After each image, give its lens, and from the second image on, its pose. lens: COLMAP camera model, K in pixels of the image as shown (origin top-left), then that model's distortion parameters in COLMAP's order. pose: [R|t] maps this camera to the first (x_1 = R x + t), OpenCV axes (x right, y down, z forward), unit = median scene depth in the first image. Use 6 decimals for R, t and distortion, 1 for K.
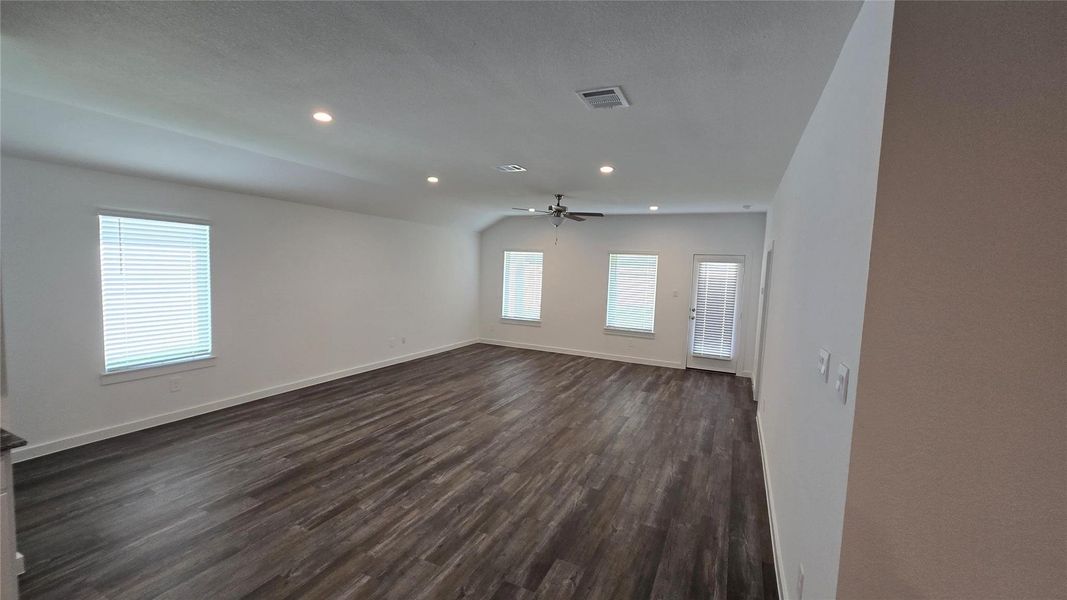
lens RADIAL K [[438.3, 0, 532.7], [0, 438.3, 299.9], [0, 0, 1]] dist [-0.003603, 0.001022]
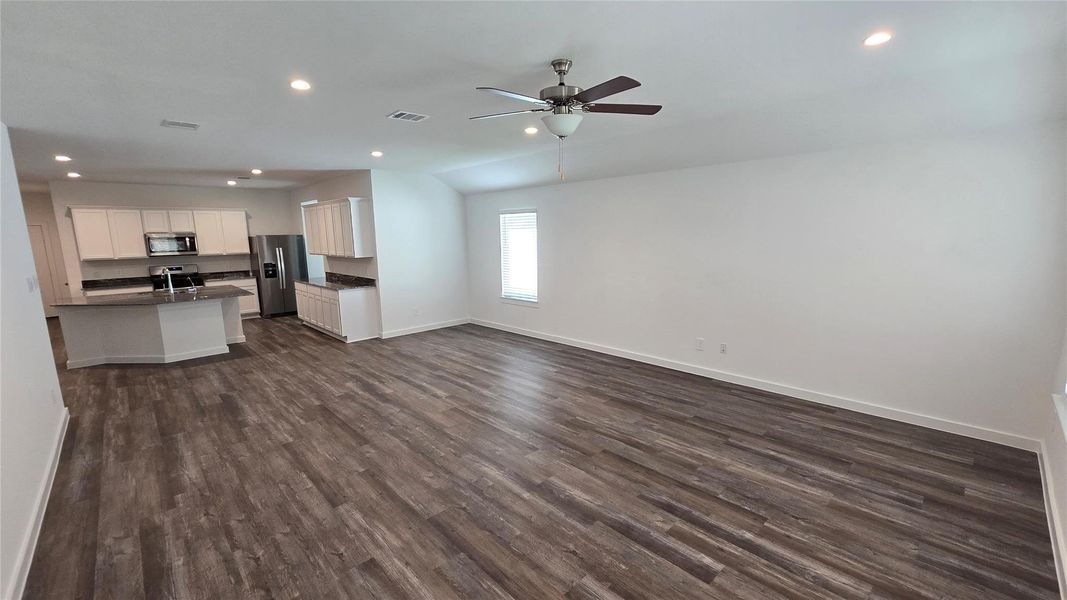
lens RADIAL K [[438.3, 0, 530.9], [0, 438.3, 303.9], [0, 0, 1]] dist [-0.003603, 0.001022]
pose [[-0.367738, 0.118151, -0.922393, 0.759195], [-0.064535, 0.986262, 0.152061, -0.102869], [0.927687, 0.115445, -0.355061, 1.748726]]
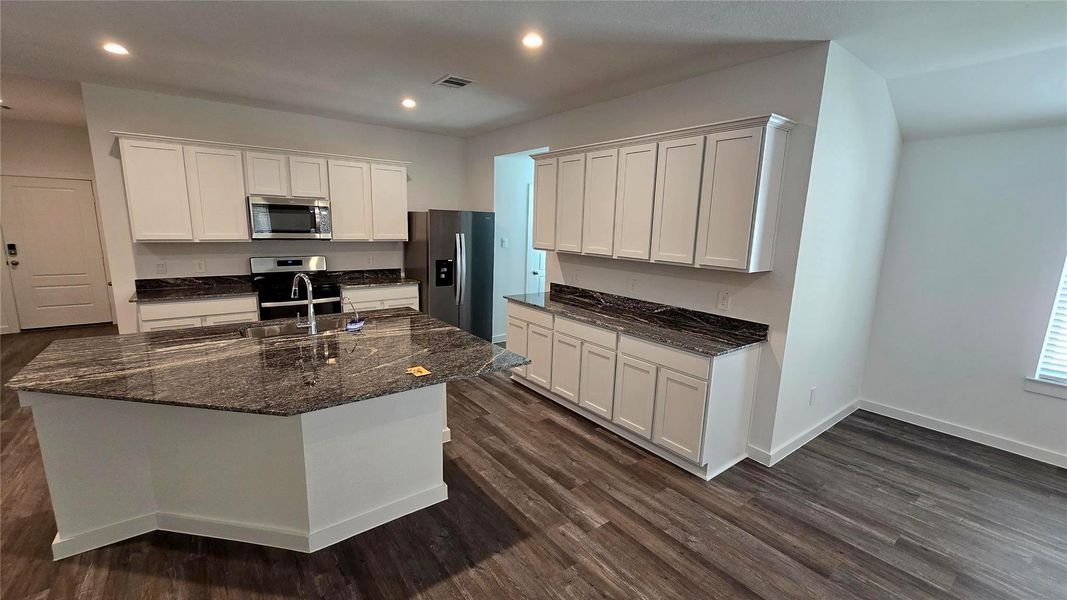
lens RADIAL K [[438.3, 0, 529.6], [0, 438.3, 304.0], [0, 0, 1]] dist [-0.003603, 0.001022]
pose [[-0.472038, 0.111576, -0.874489, 0.165288], [-0.108290, 0.977108, 0.183123, -0.015075], [0.874902, 0.181139, -0.449149, 0.496274]]
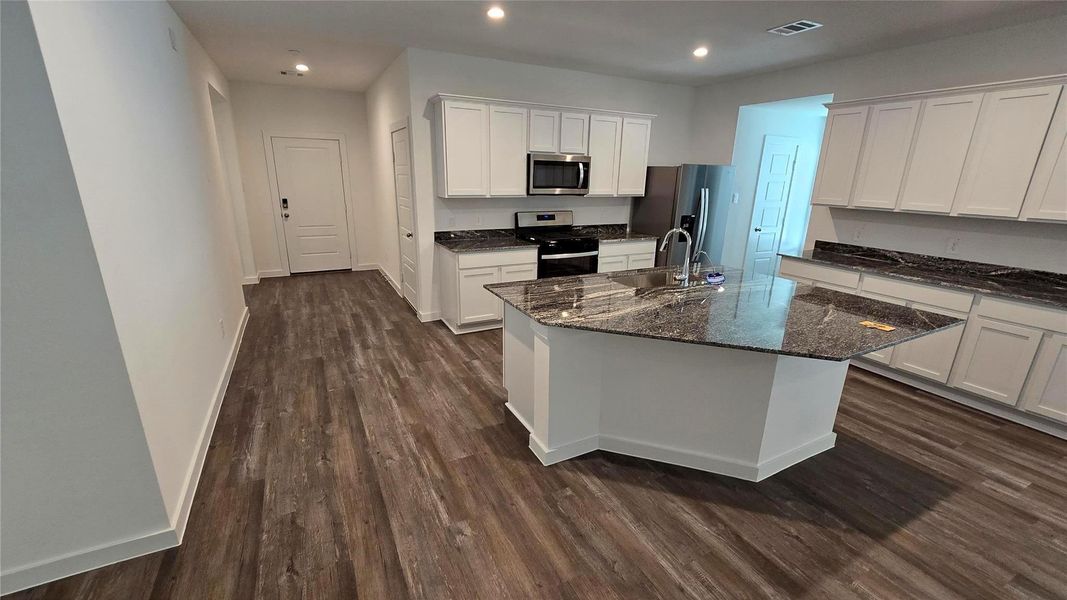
lens RADIAL K [[438.3, 0, 529.5], [0, 438.3, 305.8], [0, 0, 1]] dist [-0.003603, 0.001022]
pose [[-0.613909, 0.179892, -0.768606, 0.463539], [-0.099005, 0.948451, 0.301063, 0.030706], [0.783144, 0.260921, -0.564452, 0.111660]]
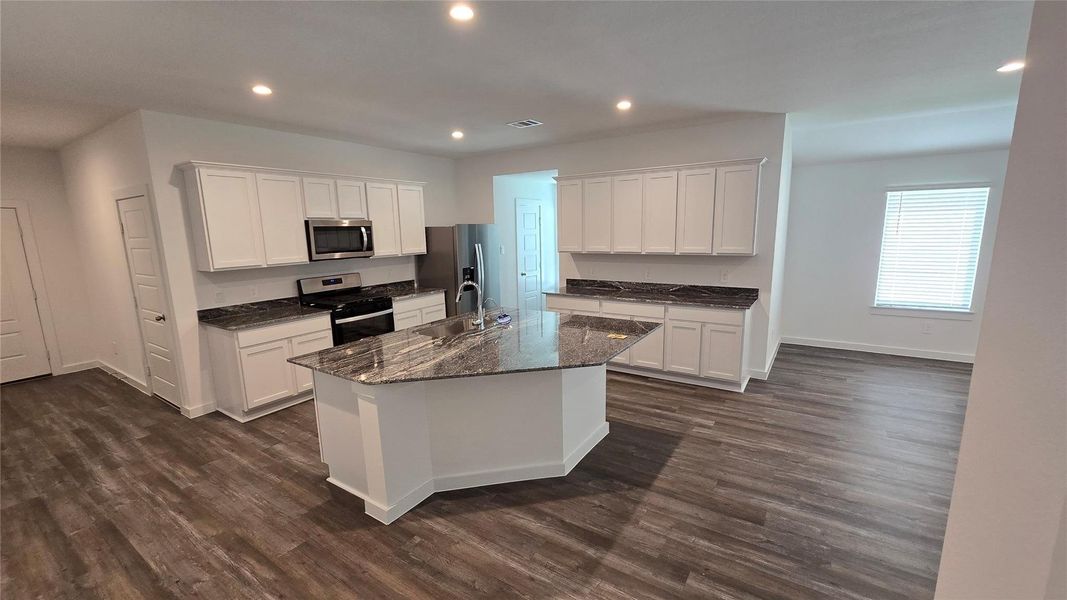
lens RADIAL K [[438.3, 0, 530.0], [0, 438.3, 303.8], [0, 0, 1]] dist [-0.003603, 0.001022]
pose [[-0.154501, 0.135421, -0.978668, 0.553135], [-0.054780, 0.987864, 0.145342, 0.015435], [0.986473, 0.076067, -0.145208, 0.106446]]
